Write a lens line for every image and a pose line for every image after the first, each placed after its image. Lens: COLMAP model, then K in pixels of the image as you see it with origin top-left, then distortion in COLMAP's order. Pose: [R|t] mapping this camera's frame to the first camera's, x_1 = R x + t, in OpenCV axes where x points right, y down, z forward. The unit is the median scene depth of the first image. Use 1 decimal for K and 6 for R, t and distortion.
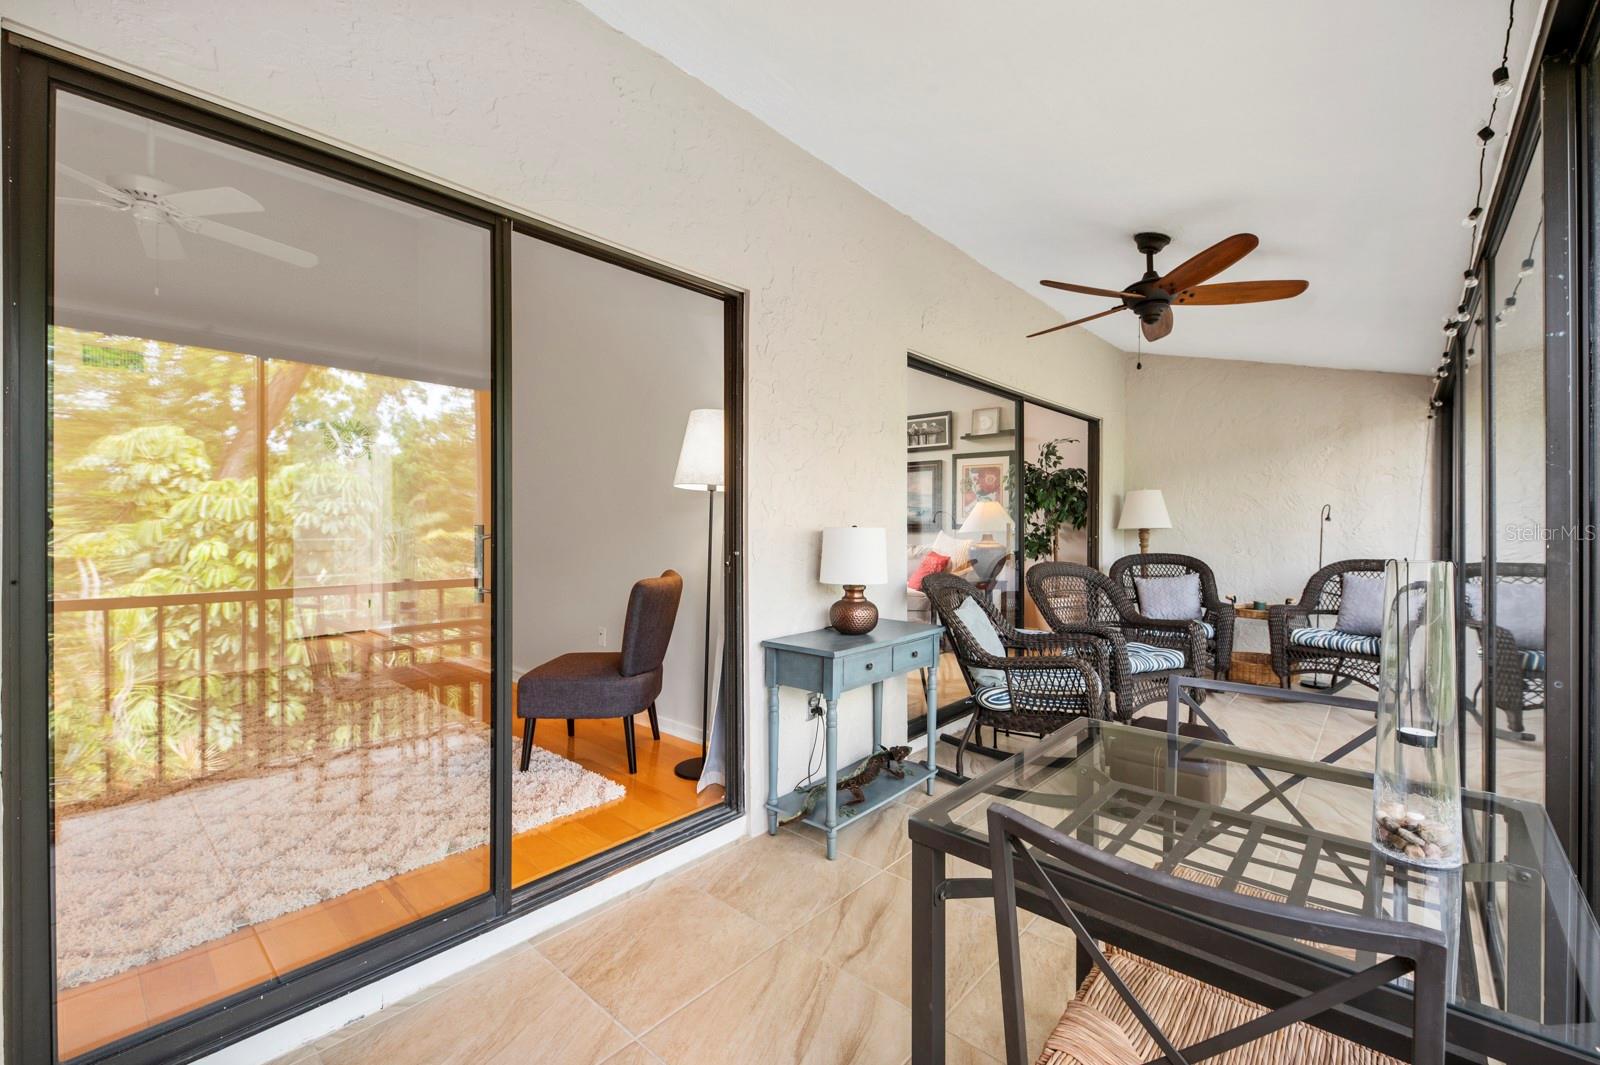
lens RADIAL K [[669.0, 0, 804.8], [0, 669.0, 527.1], [0, 0, 1]] dist [0.002013, 0.000101]
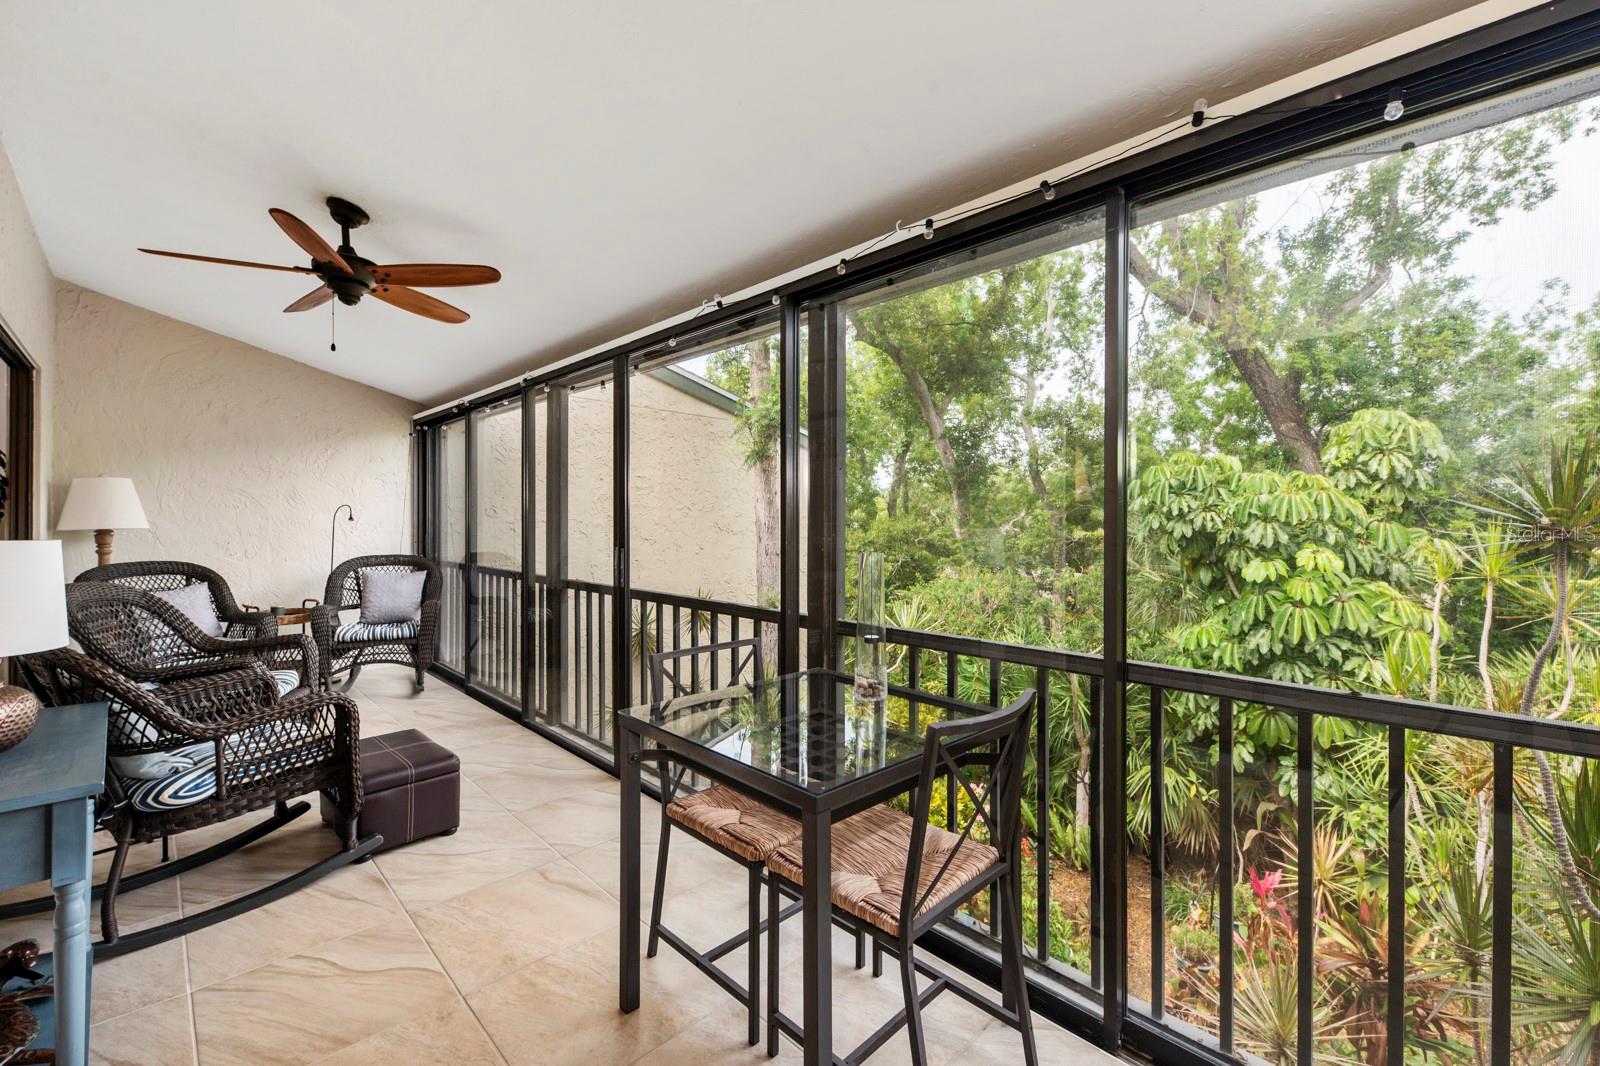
lens RADIAL K [[669.0, 0, 804.4], [0, 669.0, 528.2], [0, 0, 1]] dist [0.002013, 0.000101]
pose [[0.054450, -0.010900, 0.998457, -0.231921], [0.000802, 0.999941, 0.010873, -0.008666], [-0.998516, 0.000209, 0.054455, 0.224978]]
